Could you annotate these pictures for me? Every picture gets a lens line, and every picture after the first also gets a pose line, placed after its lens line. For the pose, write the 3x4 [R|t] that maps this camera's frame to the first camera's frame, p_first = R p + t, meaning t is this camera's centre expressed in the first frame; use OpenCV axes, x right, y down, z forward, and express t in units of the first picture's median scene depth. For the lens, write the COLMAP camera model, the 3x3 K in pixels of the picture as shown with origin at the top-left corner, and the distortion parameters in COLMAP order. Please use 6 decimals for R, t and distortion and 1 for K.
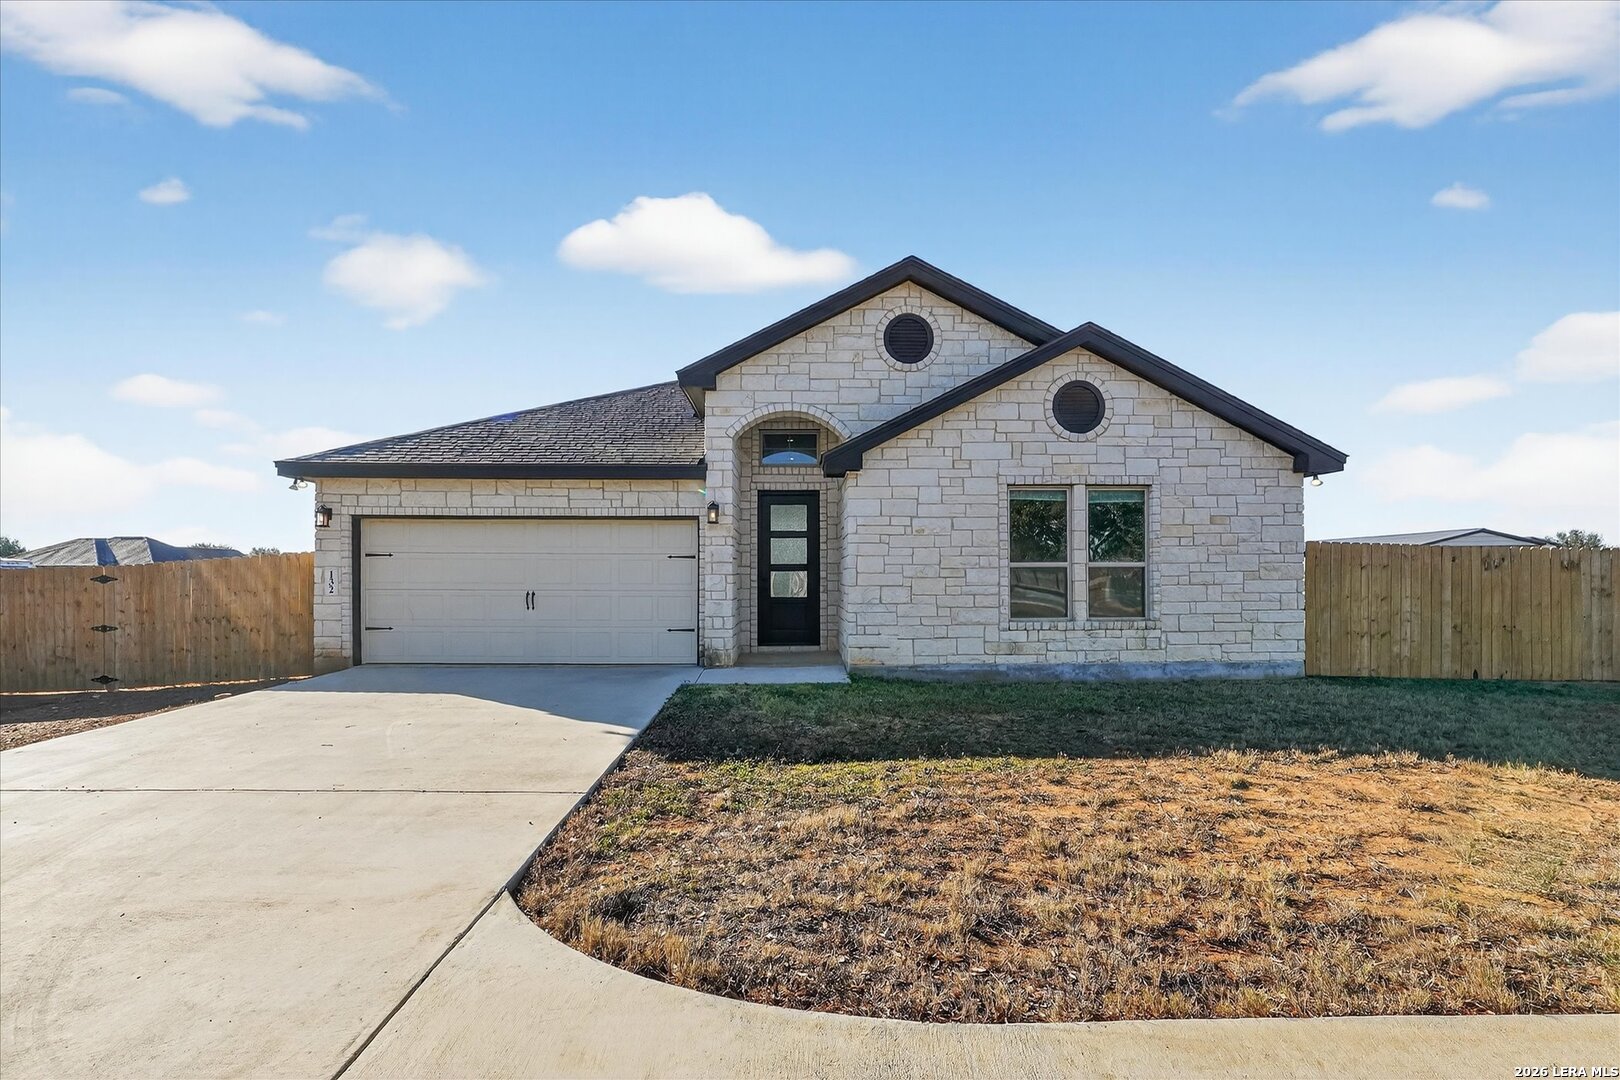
lens RADIAL K [[754.5, 0, 810.0], [0, 754.5, 540.0], [0, 0, 1]] dist [-0.003635, -0.000128]
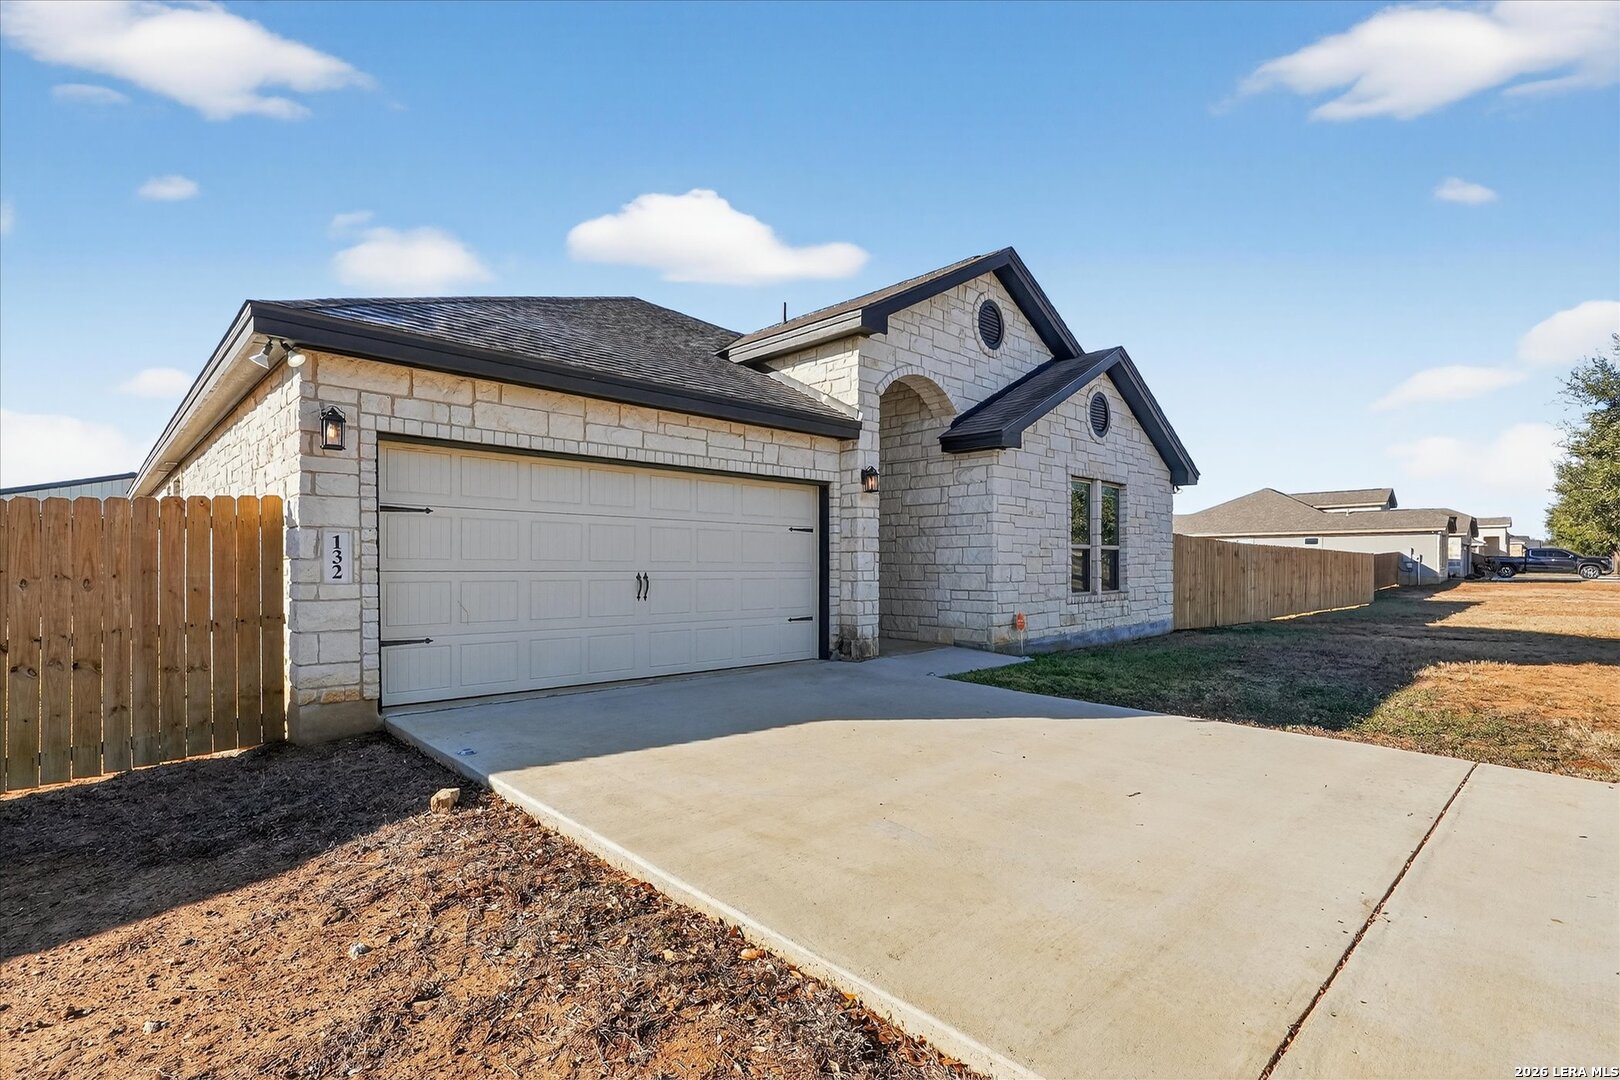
lens RADIAL K [[754.5, 0, 810.0], [0, 754.5, 540.0], [0, 0, 1]] dist [-0.003635, -0.000128]
pose [[0.744297, 0.023618, 0.667431, -0.744511], [-0.028115, 0.999597, -0.004019, 0.037704], [-0.667256, -0.015773, 0.744661, 0.401247]]
